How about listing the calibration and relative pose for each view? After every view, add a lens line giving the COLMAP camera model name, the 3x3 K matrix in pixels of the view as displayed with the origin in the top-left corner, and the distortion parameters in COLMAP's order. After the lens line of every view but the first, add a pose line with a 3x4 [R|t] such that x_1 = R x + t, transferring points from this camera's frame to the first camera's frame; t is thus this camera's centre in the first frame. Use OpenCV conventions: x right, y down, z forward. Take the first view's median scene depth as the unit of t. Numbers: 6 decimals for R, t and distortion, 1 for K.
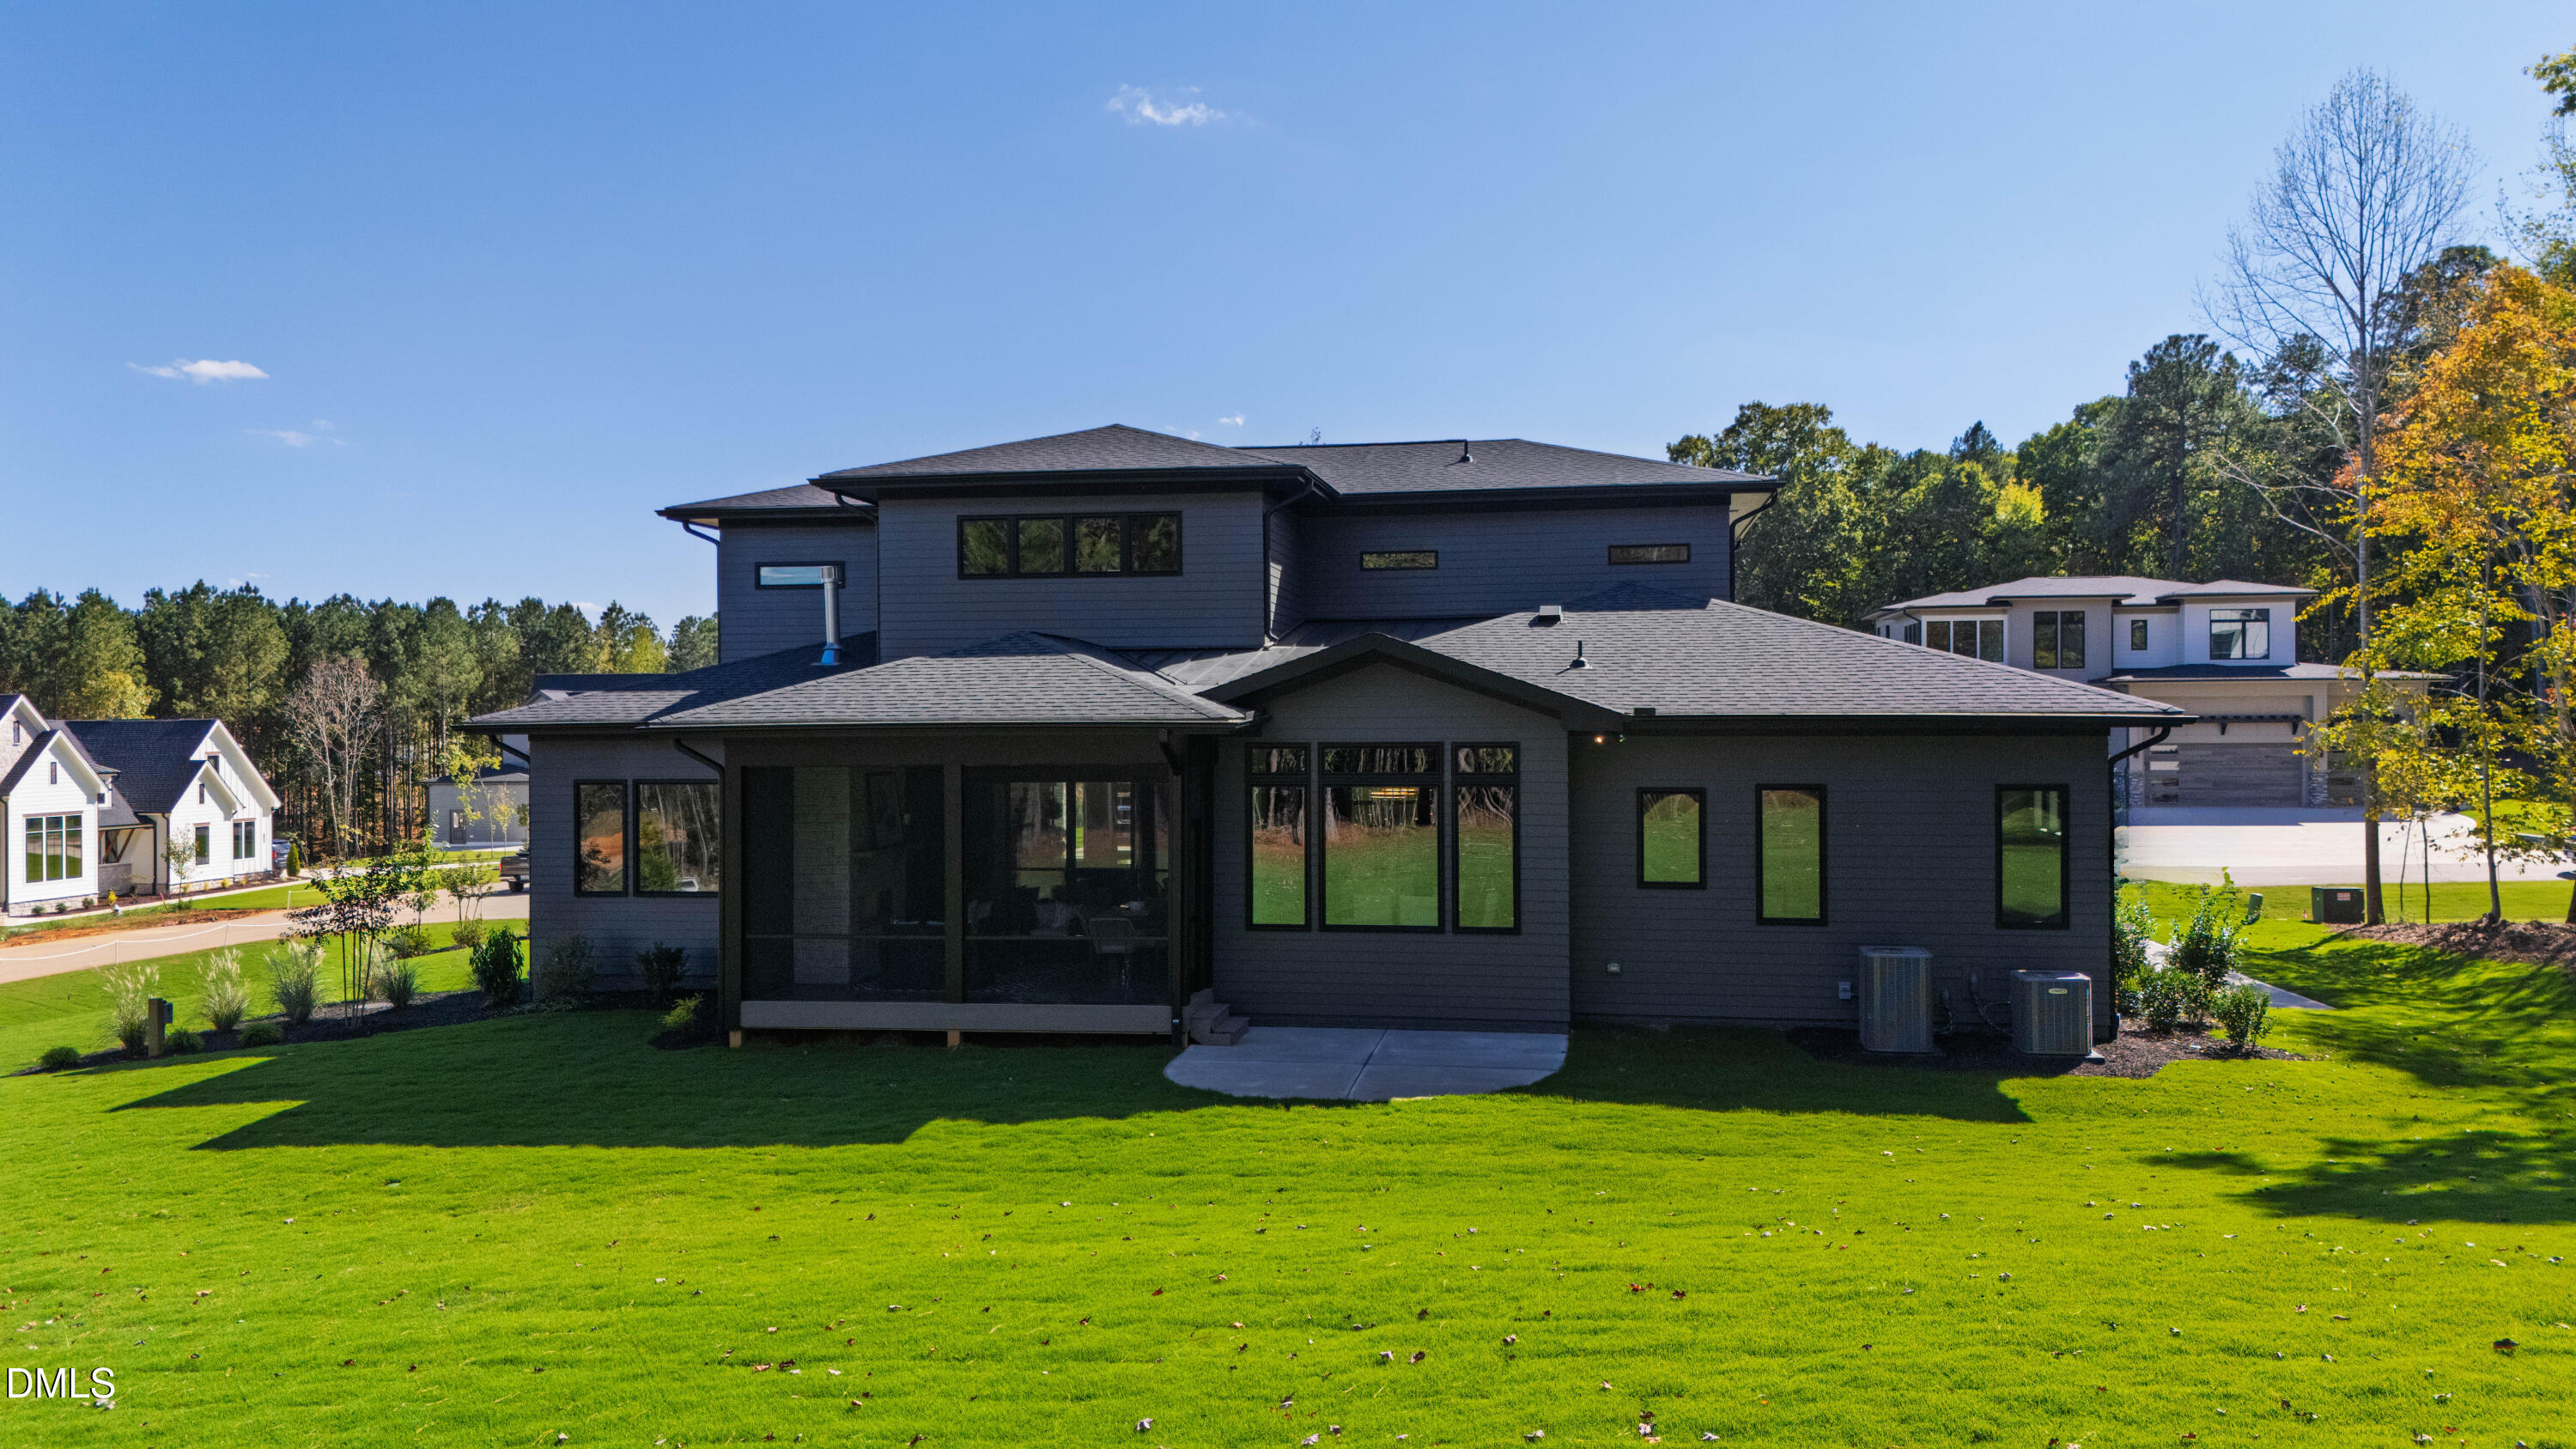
lens RADIAL K [[1878.7, 0, 1288.0], [0, 1878.7, 724.5], [0, 0, 1]] dist [0.089516, -0.087766]
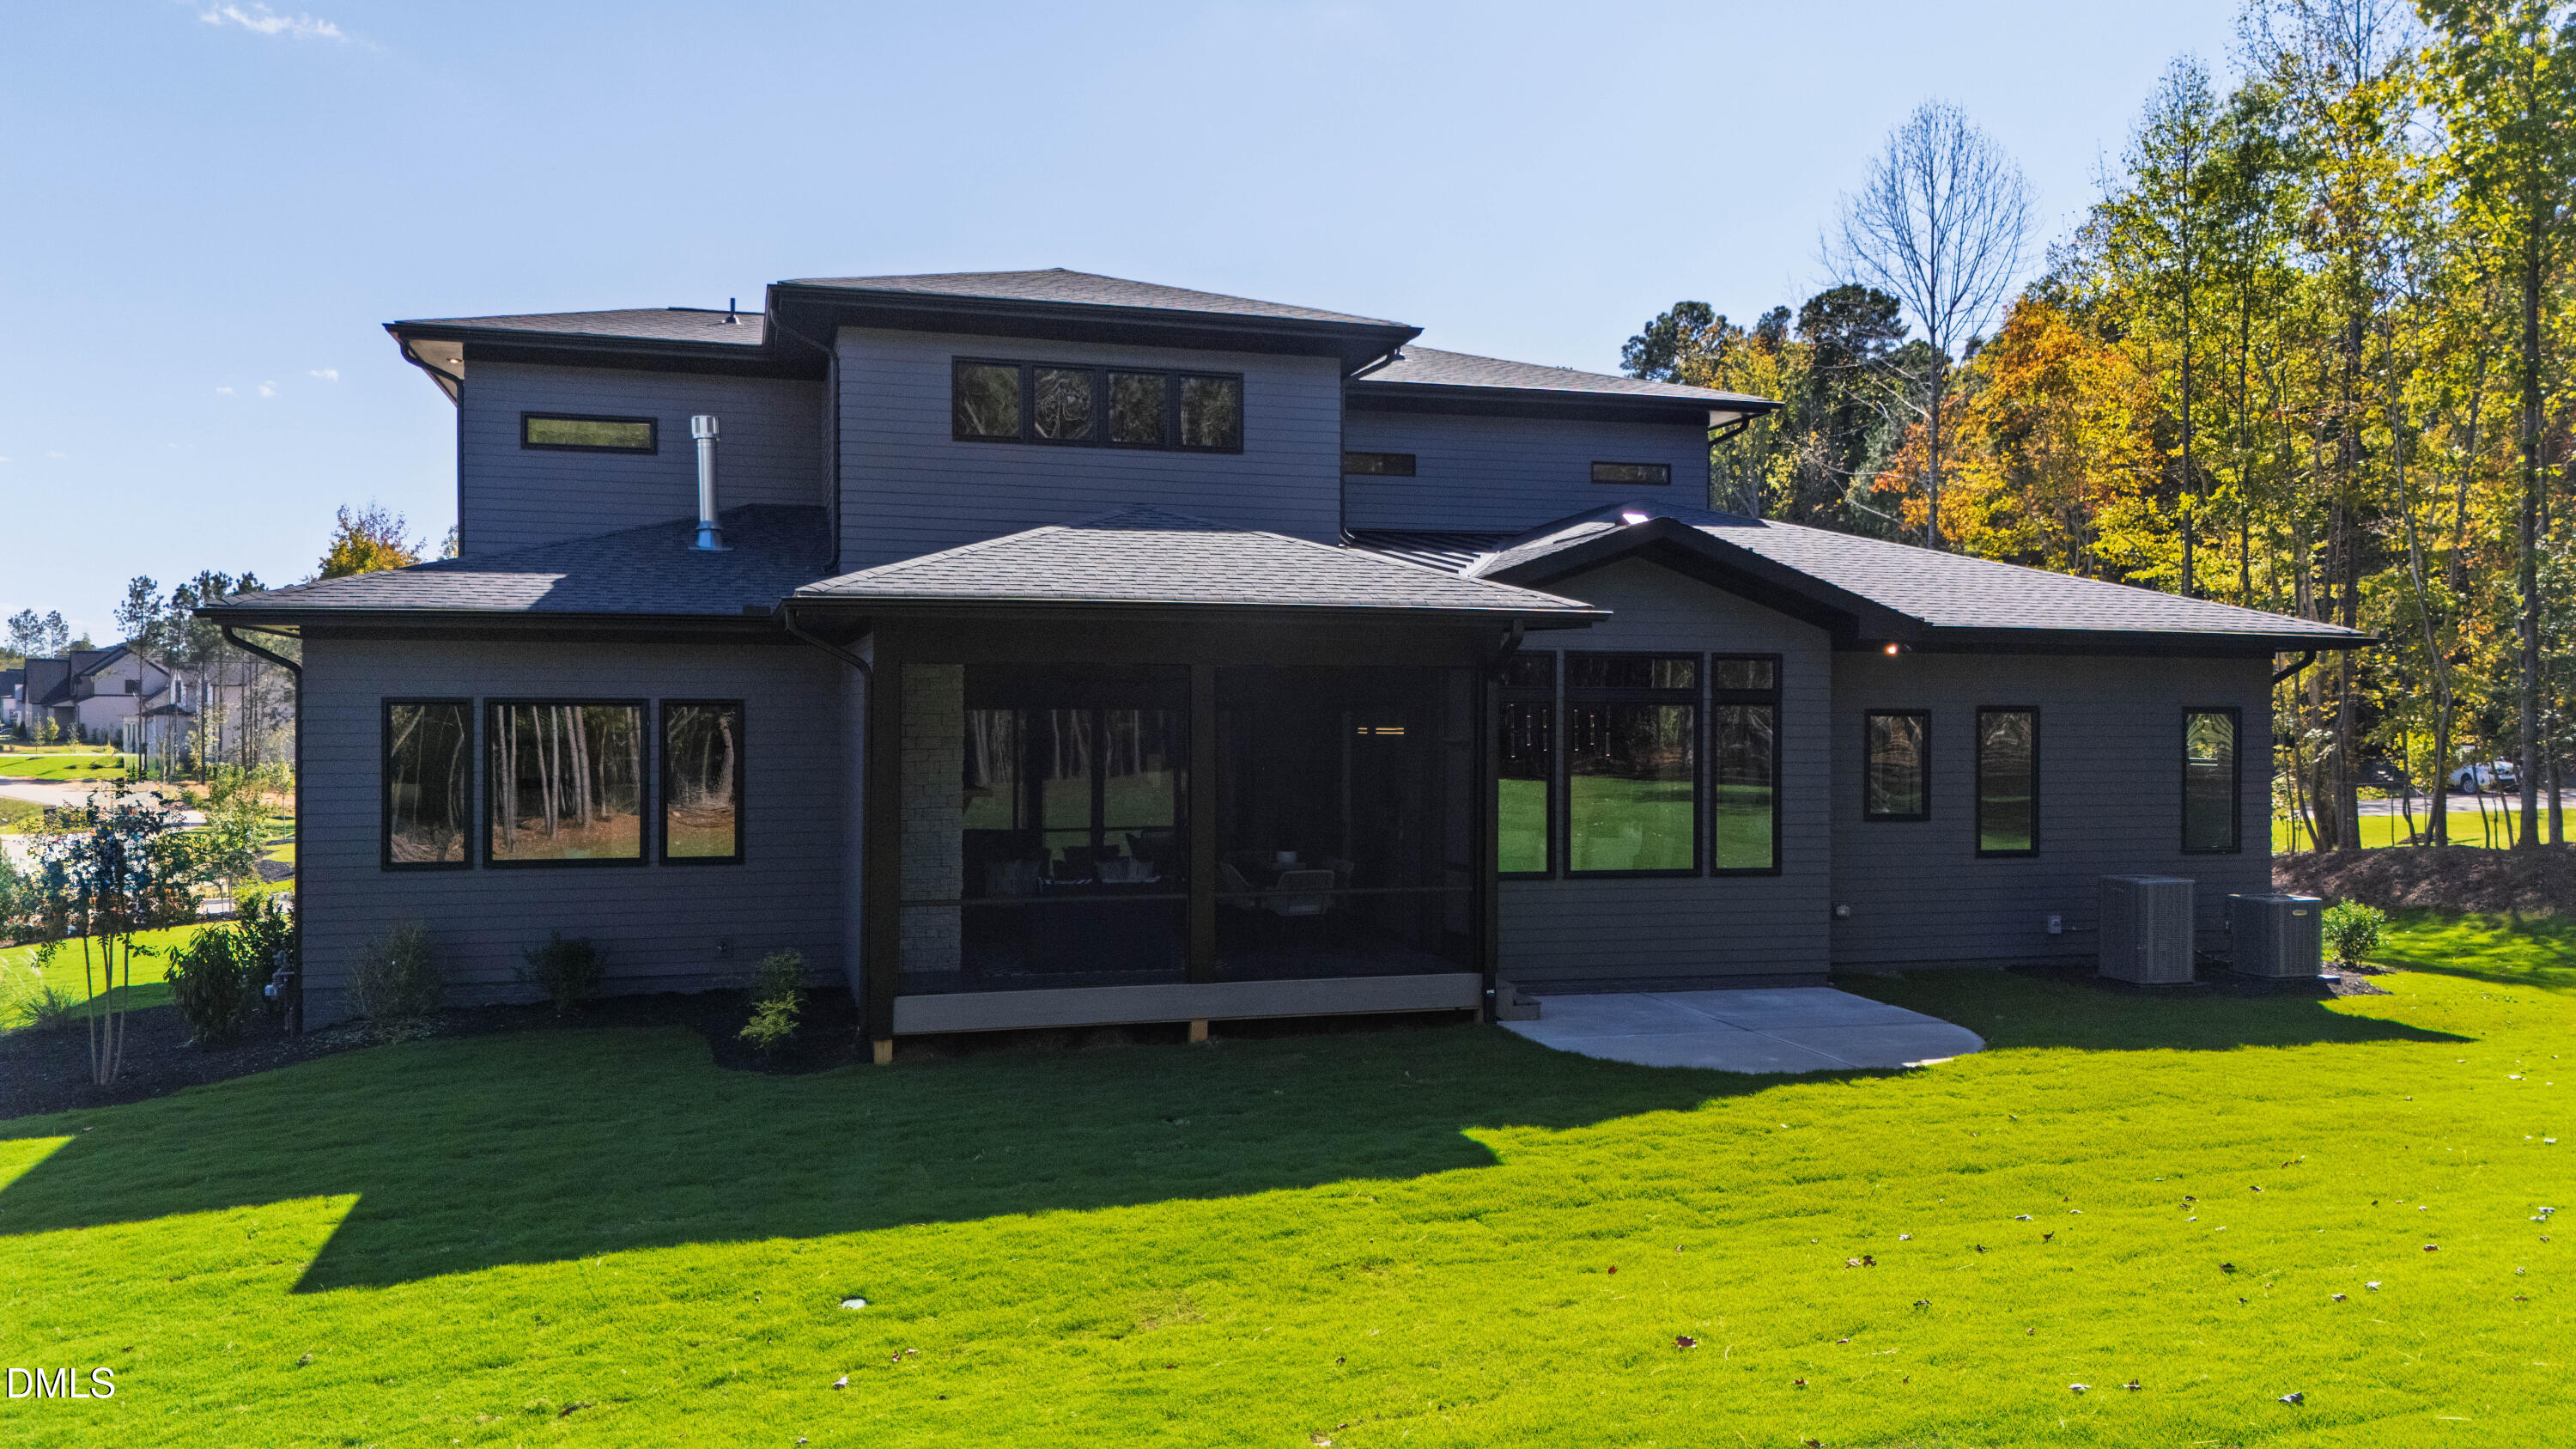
lens RADIAL K [[1873.1, 0, 1278.4], [0, 1873.1, 750.8], [0, 0, 1]] dist [0.091634, -0.182242]
pose [[0.905061, 0.002414, 0.425276, -0.448348], [-0.008560, 0.999885, 0.012542, 0.044278], [-0.425197, -0.014991, 0.904977, 0.304954]]
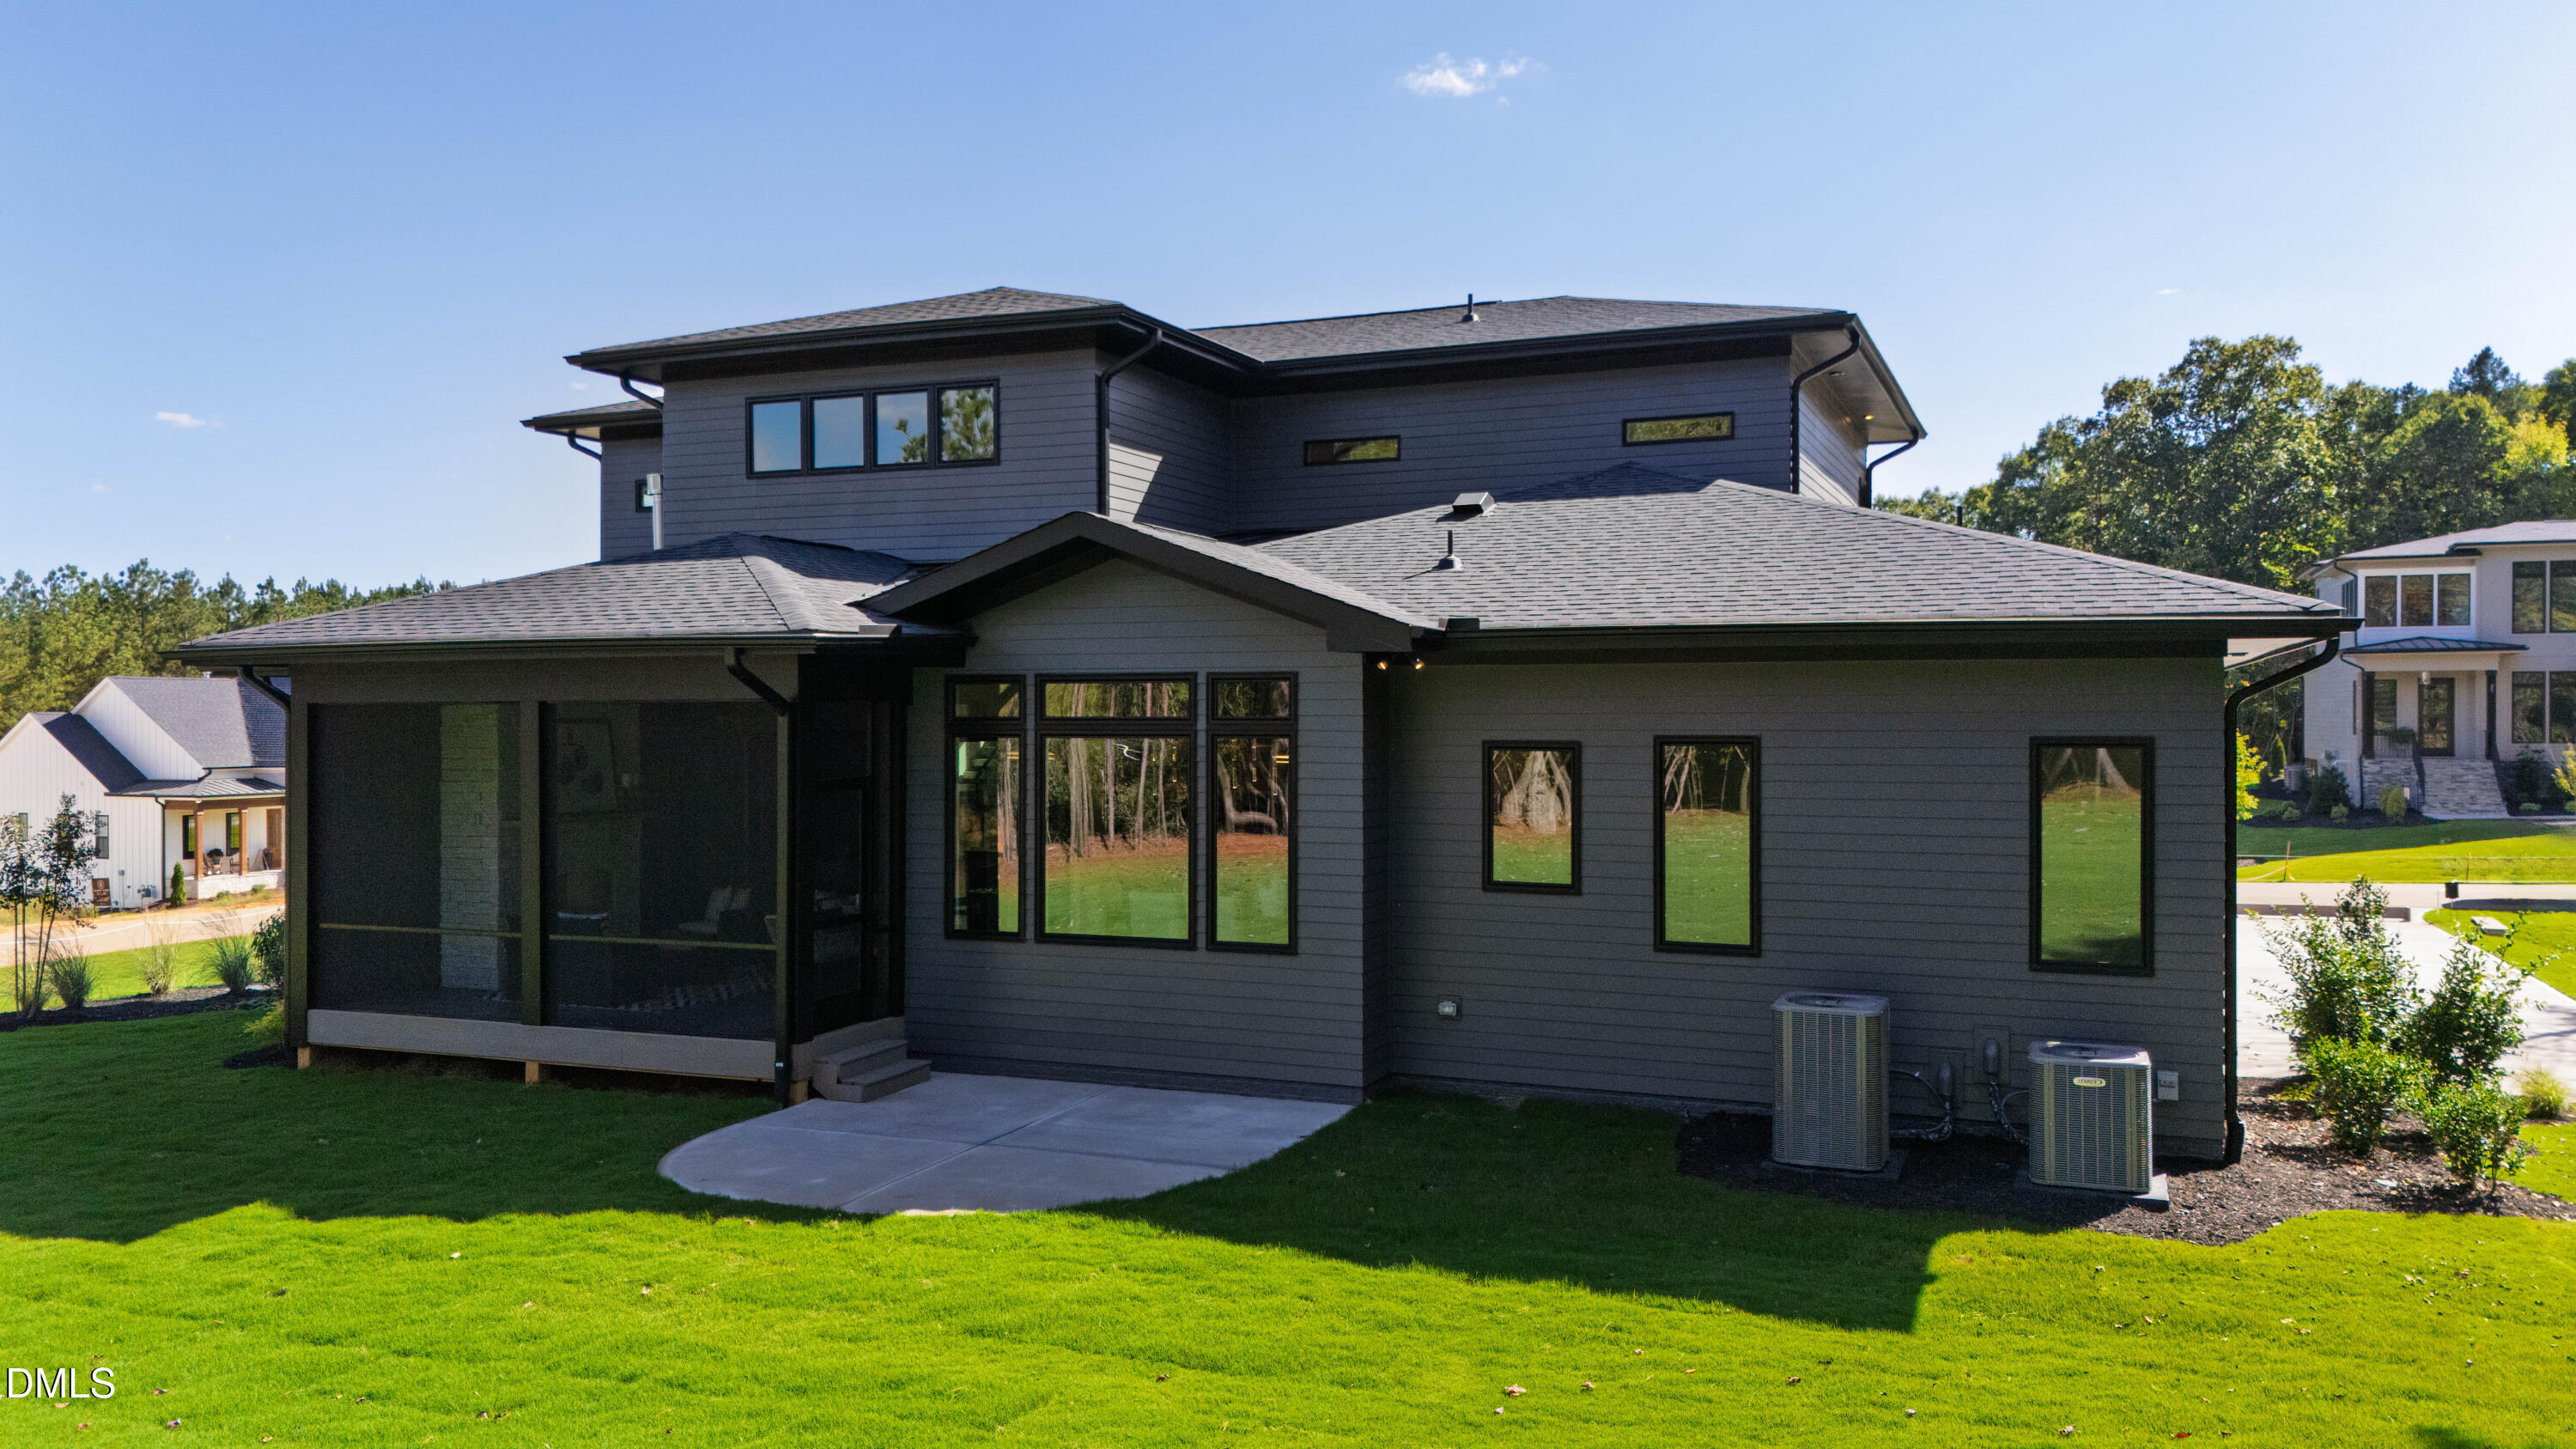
lens RADIAL K [[1878.7, 0, 1288.0], [0, 1878.7, 724.5], [0, 0, 1]] dist [0.089516, -0.087766]
pose [[0.973083, 0.005786, -0.230381, 0.270898], [-0.004655, 0.999974, 0.005453, 0.024207], [0.230407, -0.004234, 0.973085, 0.332428]]
